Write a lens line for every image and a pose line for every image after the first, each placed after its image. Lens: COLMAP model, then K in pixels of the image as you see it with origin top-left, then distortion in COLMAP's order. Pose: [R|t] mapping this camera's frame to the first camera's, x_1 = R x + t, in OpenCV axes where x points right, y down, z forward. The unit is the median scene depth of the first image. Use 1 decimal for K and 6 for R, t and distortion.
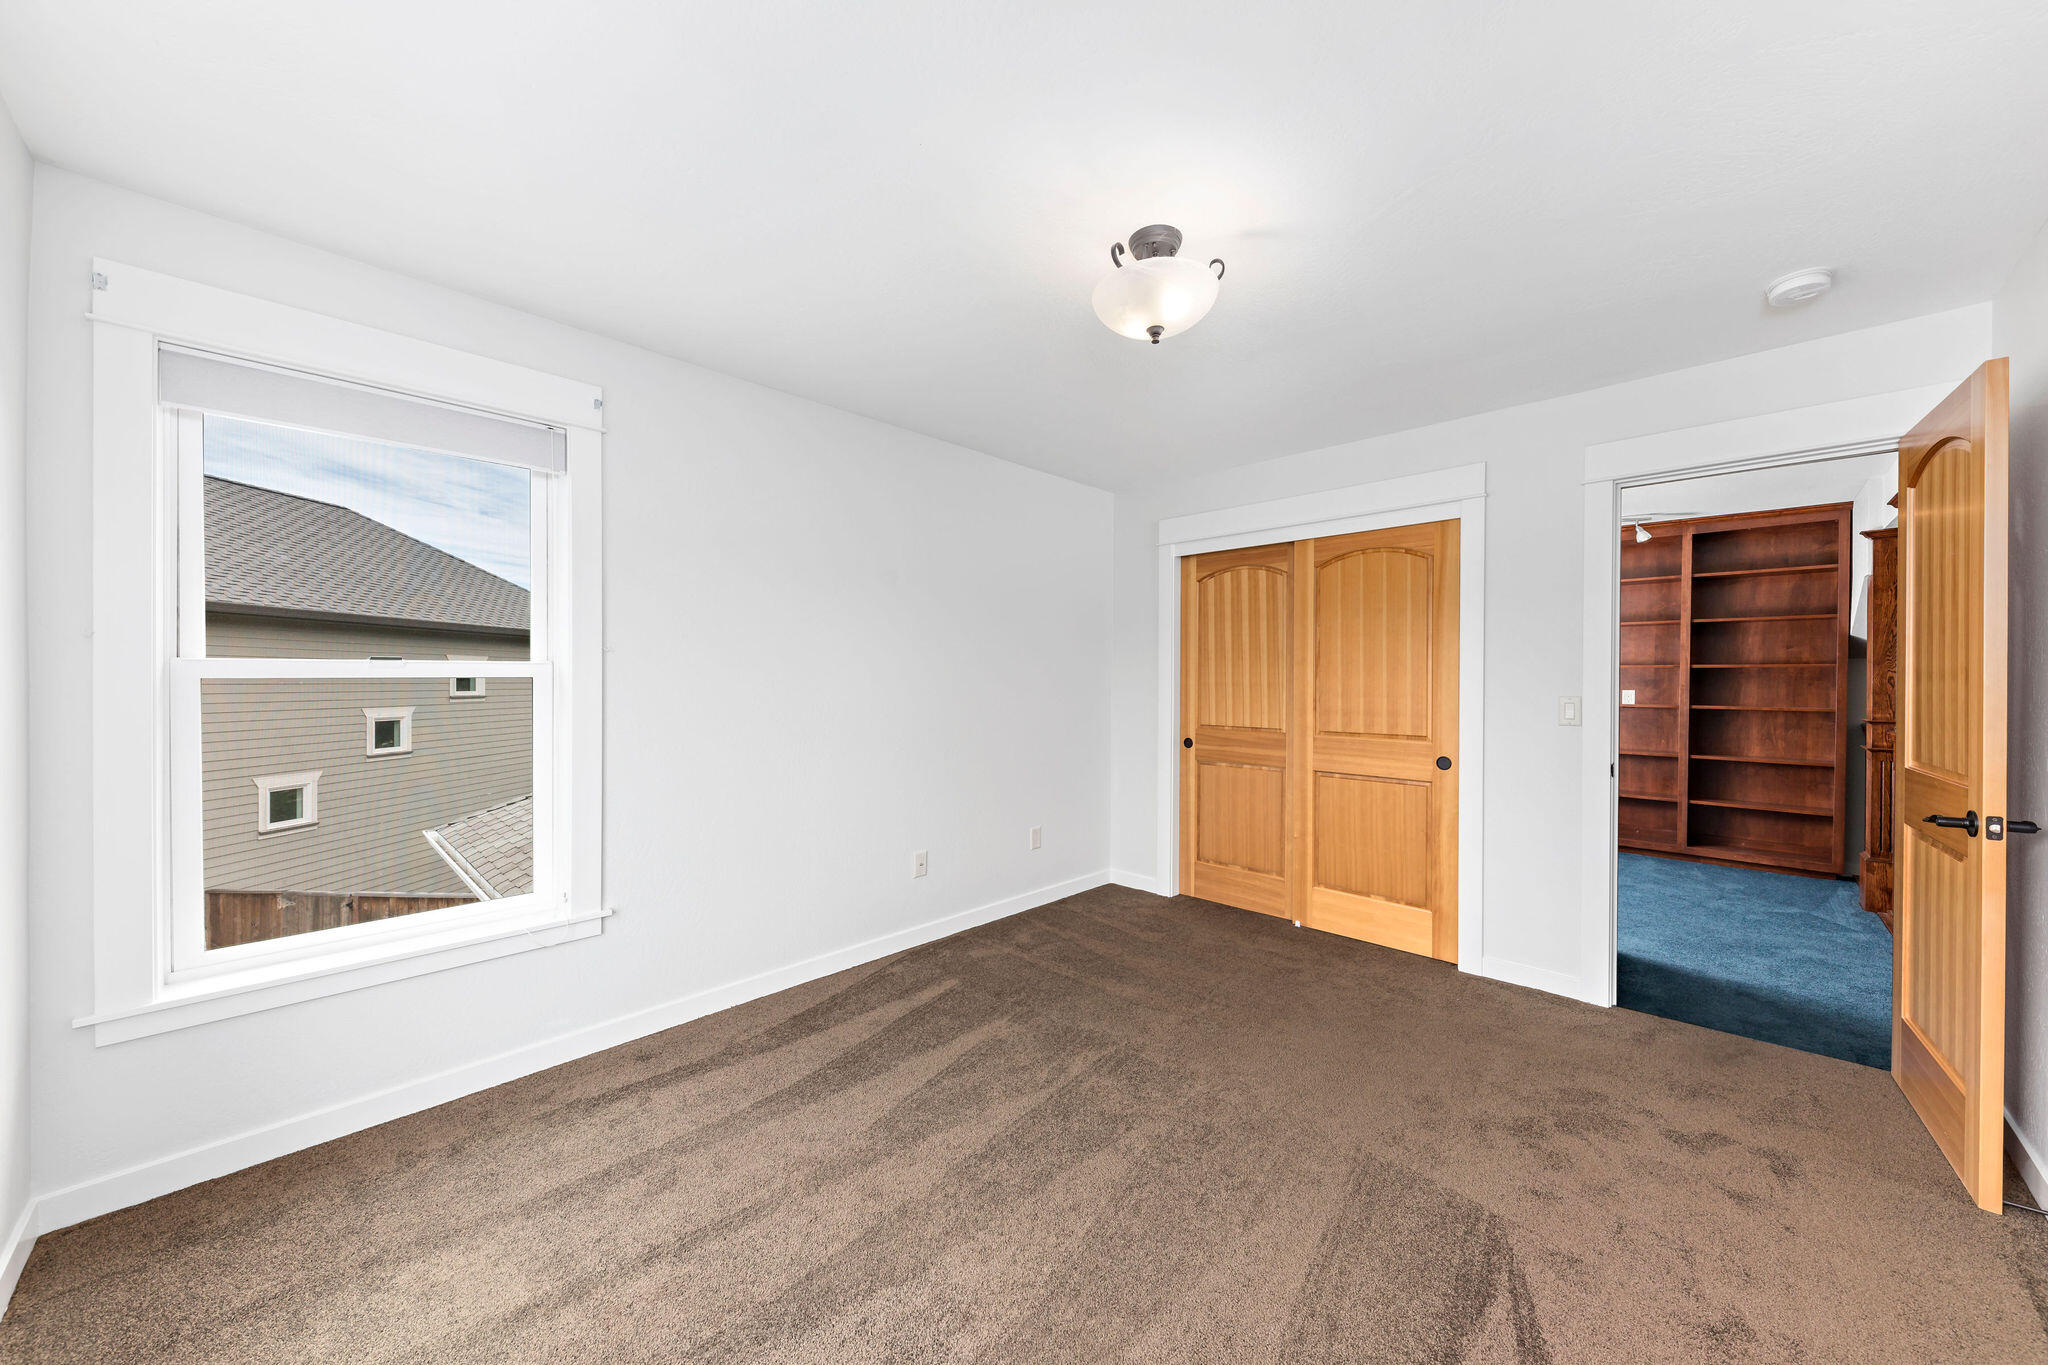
lens RADIAL K [[680.1, 0, 1024.3], [0, 680.1, 682.0], [0, 0, 1]] dist [-0.001280, -0.000027]
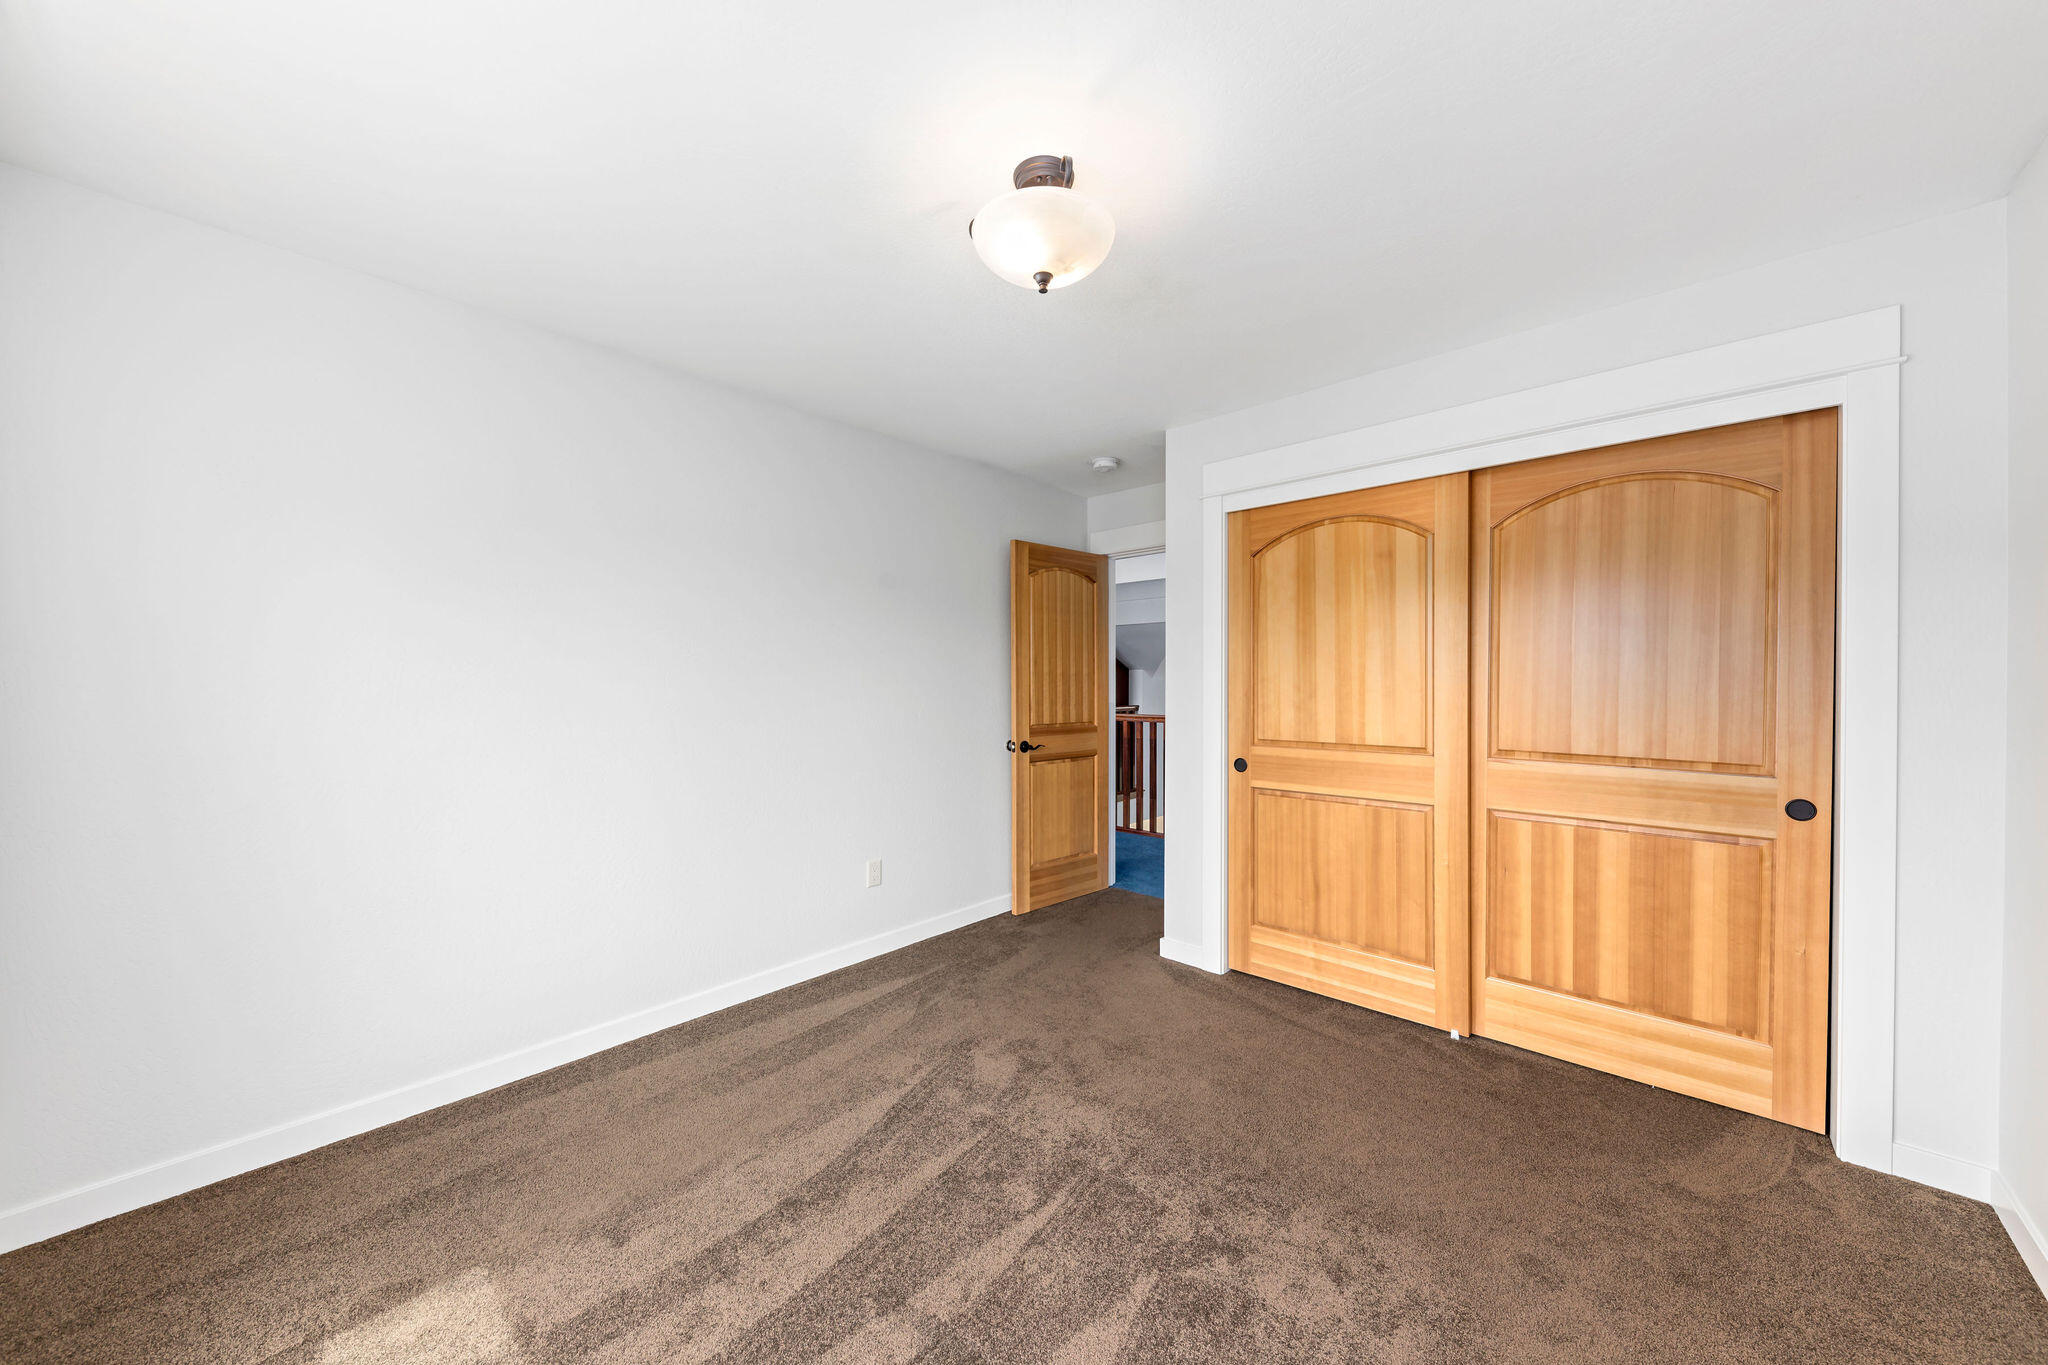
lens RADIAL K [[1139.9, 0, 1023.4], [0, 1139.9, 689.2], [0, 0, 1]] dist [0.005094, 0.000779]
pose [[0.974355, -0.009917, -0.224797, 0.165621], [0.010195, 0.999948, 0.000076, 0.003486], [0.224785, -0.002366, 0.974406, -0.145927]]
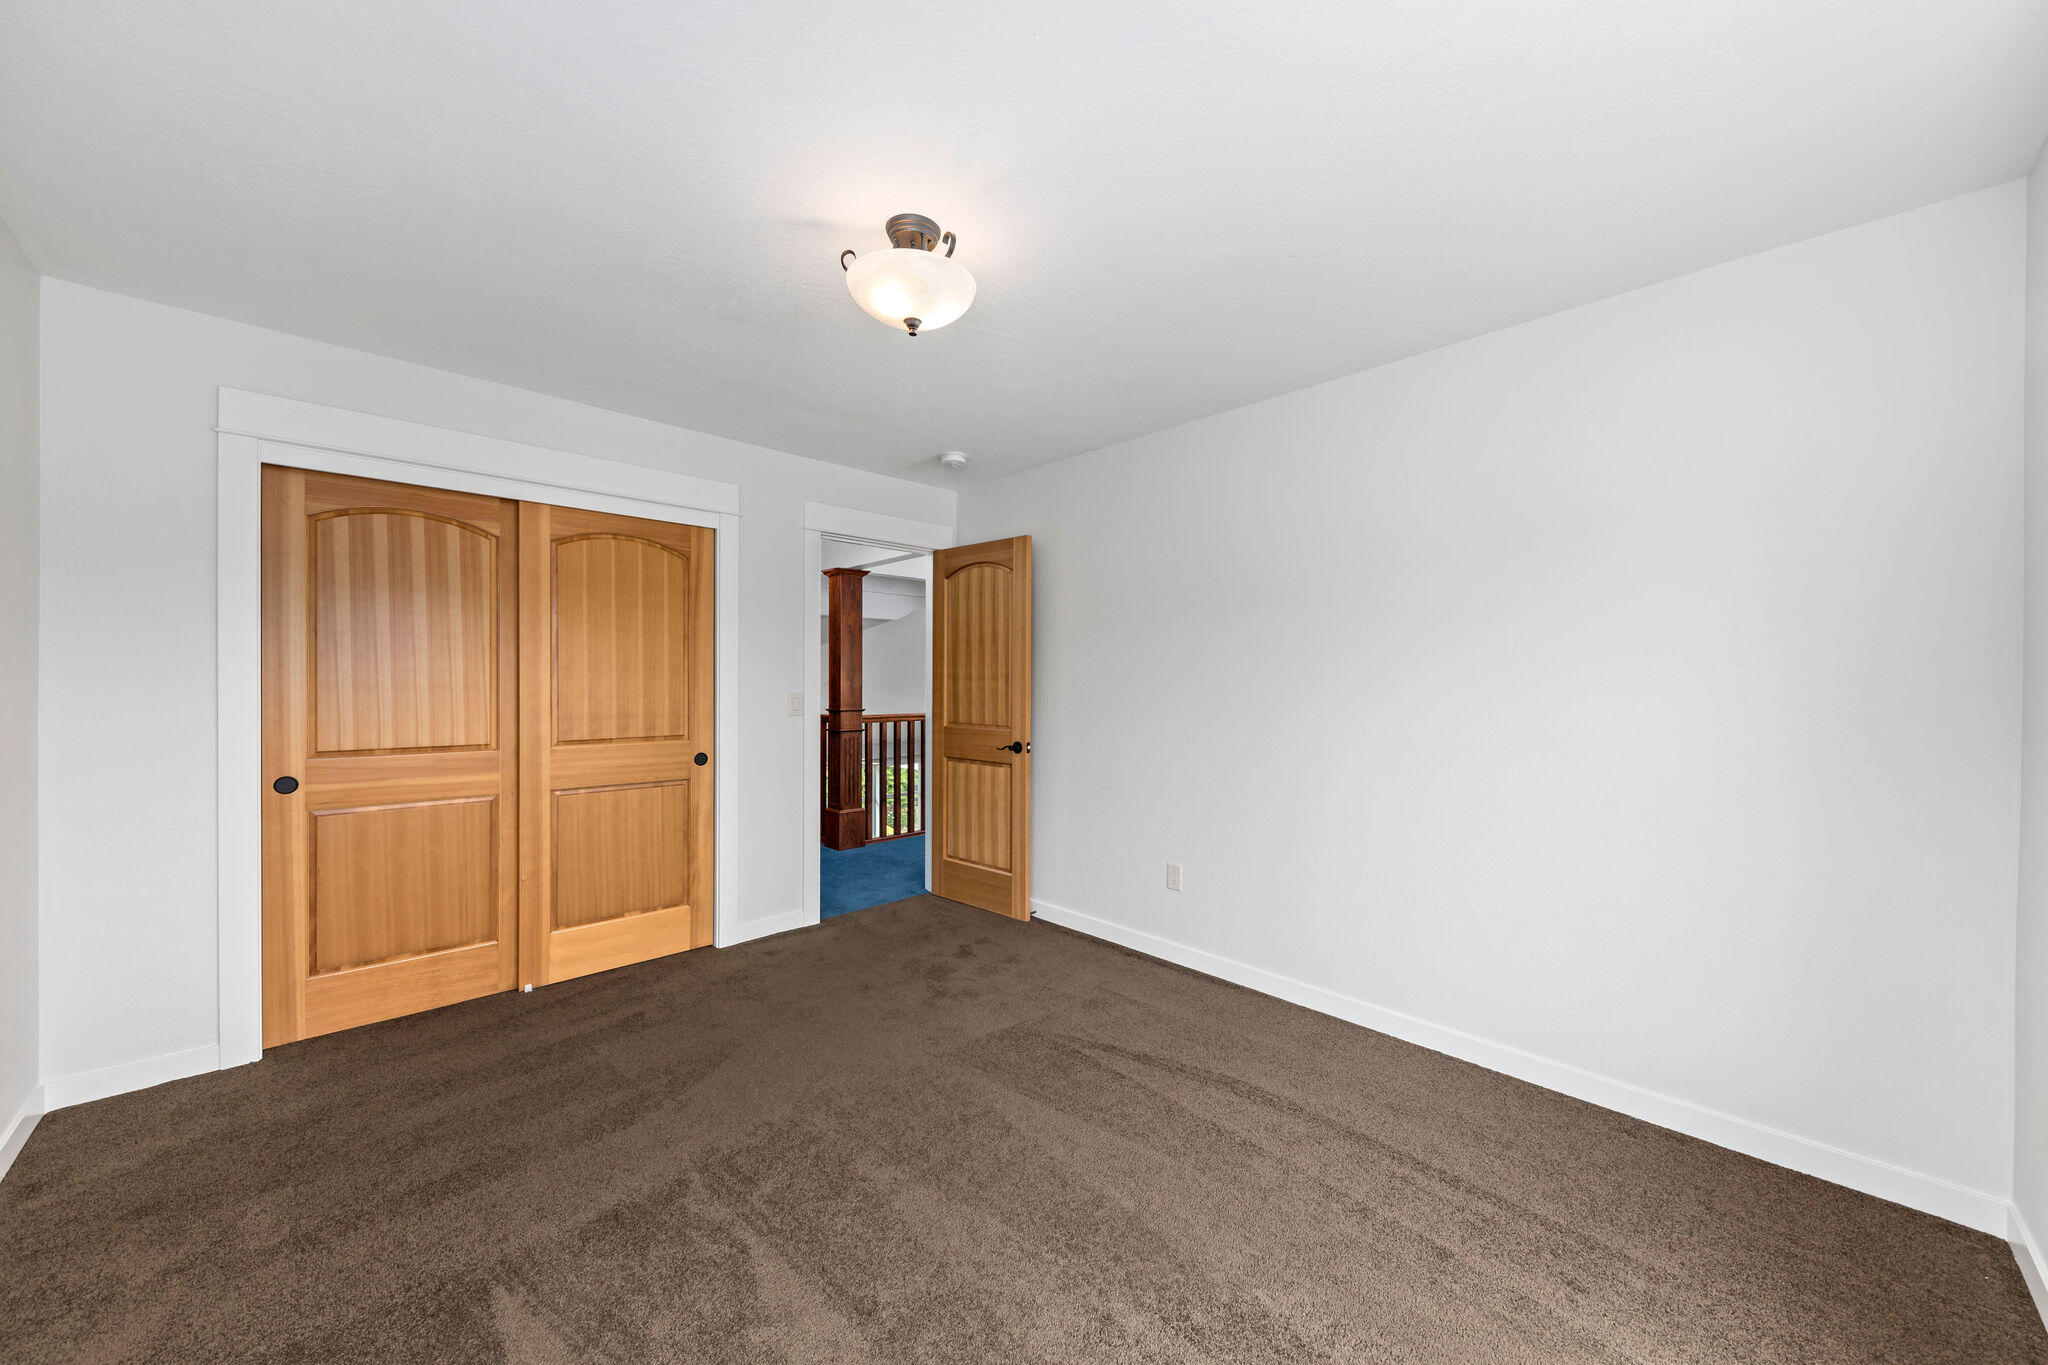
lens RADIAL K [[737.9, 0, 1023.8], [0, 737.9, 689.2], [0, 0, 1]] dist [-0.002062, -0.000147]
pose [[0.053090, -0.015046, 0.998476, -0.471202], [-0.003090, 0.999879, 0.015231, -0.006971], [-0.998585, -0.003893, 0.053037, 0.427184]]
